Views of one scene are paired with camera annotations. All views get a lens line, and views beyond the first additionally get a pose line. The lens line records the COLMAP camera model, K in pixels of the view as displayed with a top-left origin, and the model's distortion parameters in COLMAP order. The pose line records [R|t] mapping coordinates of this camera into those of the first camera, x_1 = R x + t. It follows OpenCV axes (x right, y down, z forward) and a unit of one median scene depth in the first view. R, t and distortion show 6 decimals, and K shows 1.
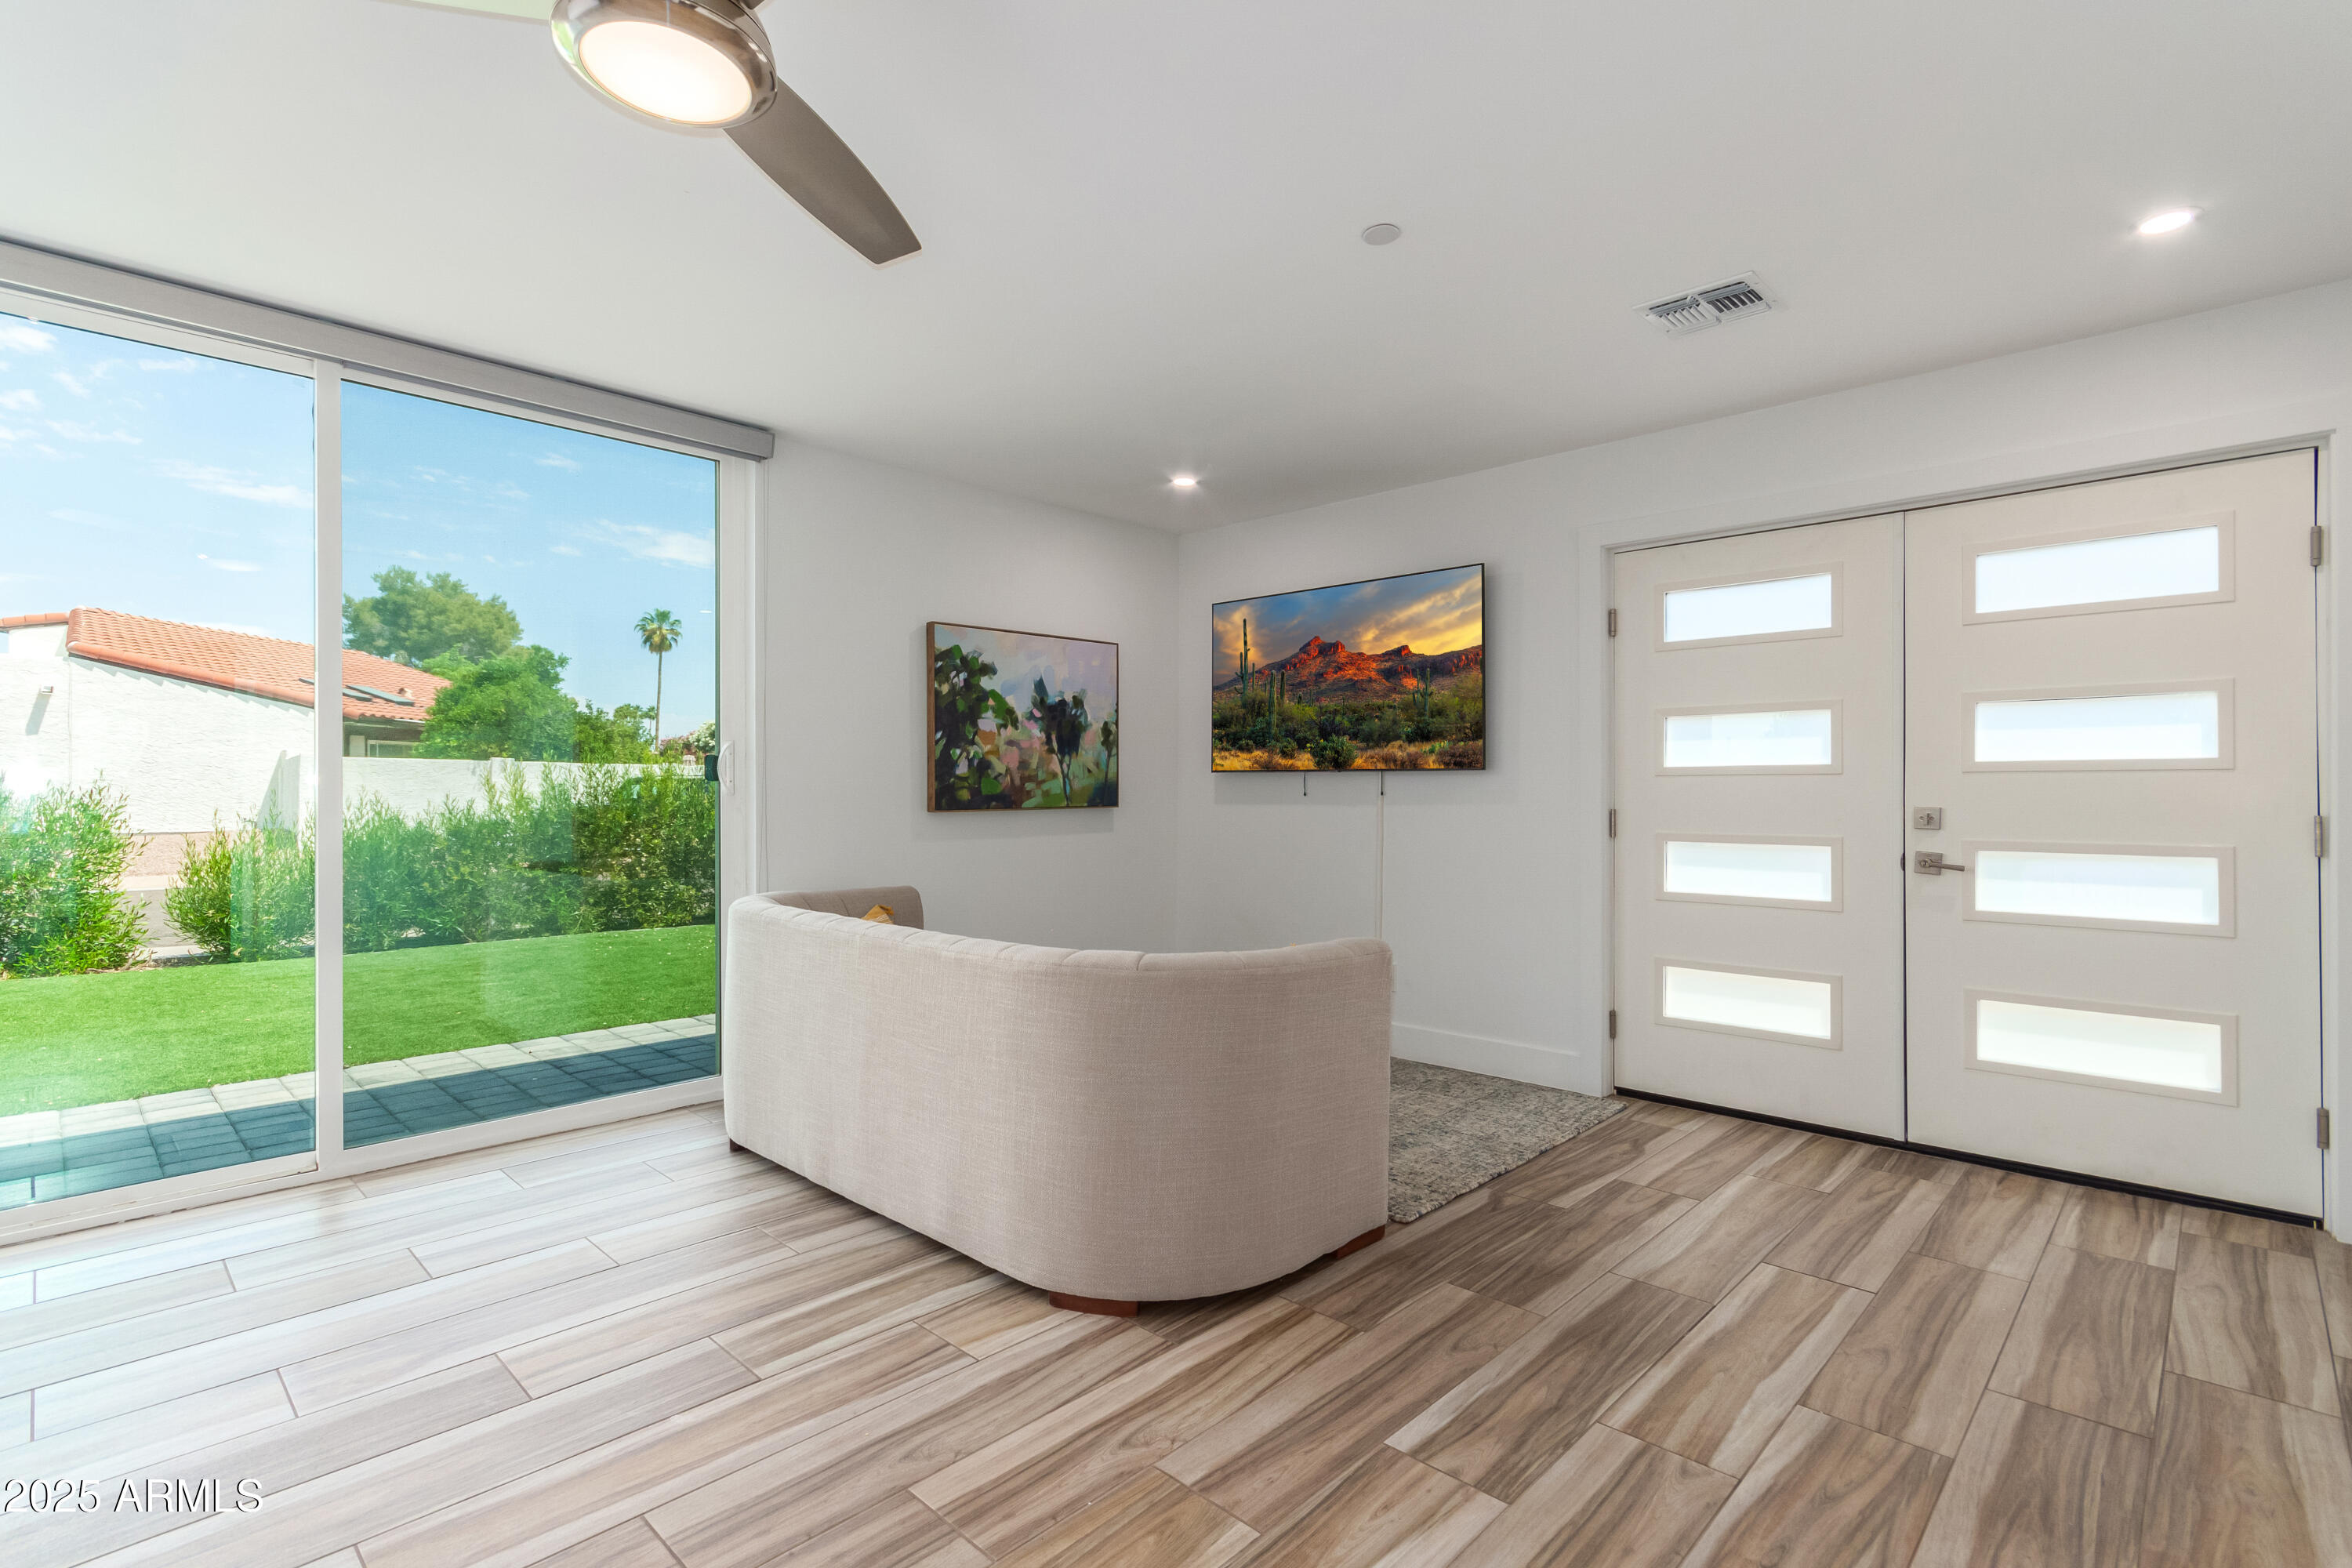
lens RADIAL K [[1078.9, 0, 1176.0], [0, 1078.9, 784.0], [0, 0, 1]] dist [0.003968, 0.000175]
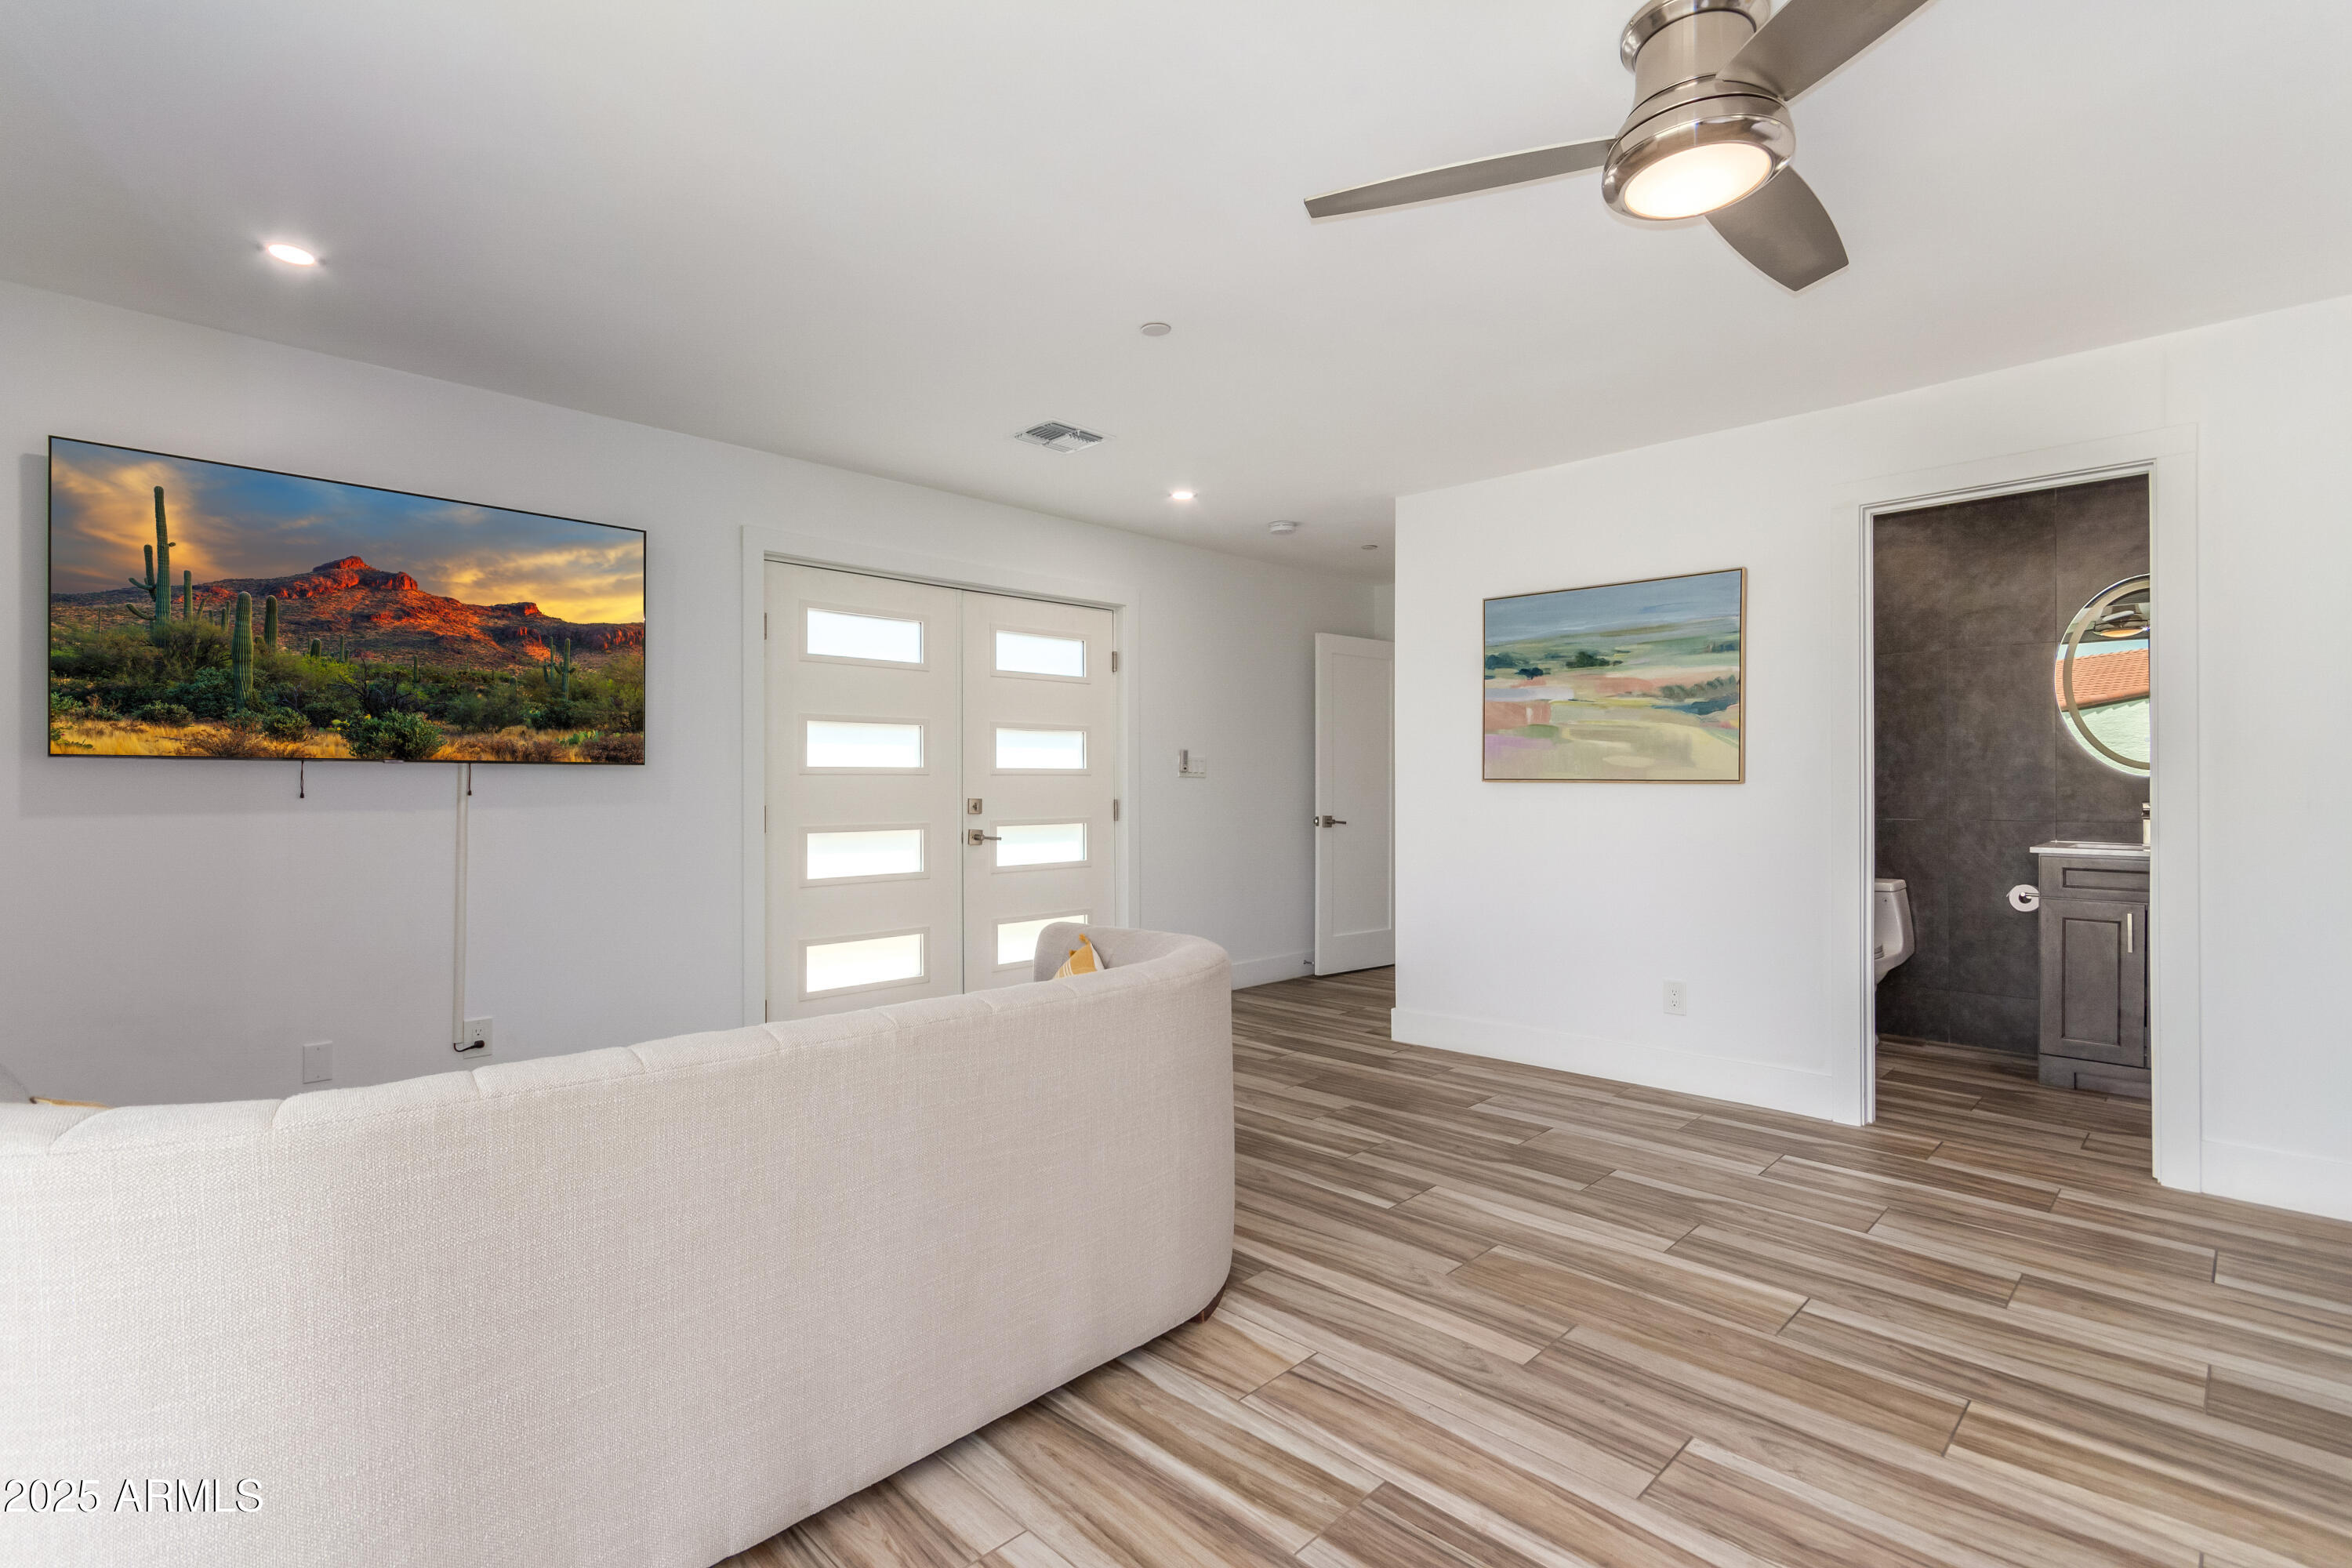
lens RADIAL K [[1063.4, 0, 1169.8], [0, 1063.4, 845.3], [0, 0, 1]] dist [0.000470, -0.000035]
pose [[0.045167, -0.063499, 0.996959, -0.540562], [-0.007795, 0.997925, 0.063913, -0.007083], [-0.998949, -0.010658, 0.044578, 0.507303]]
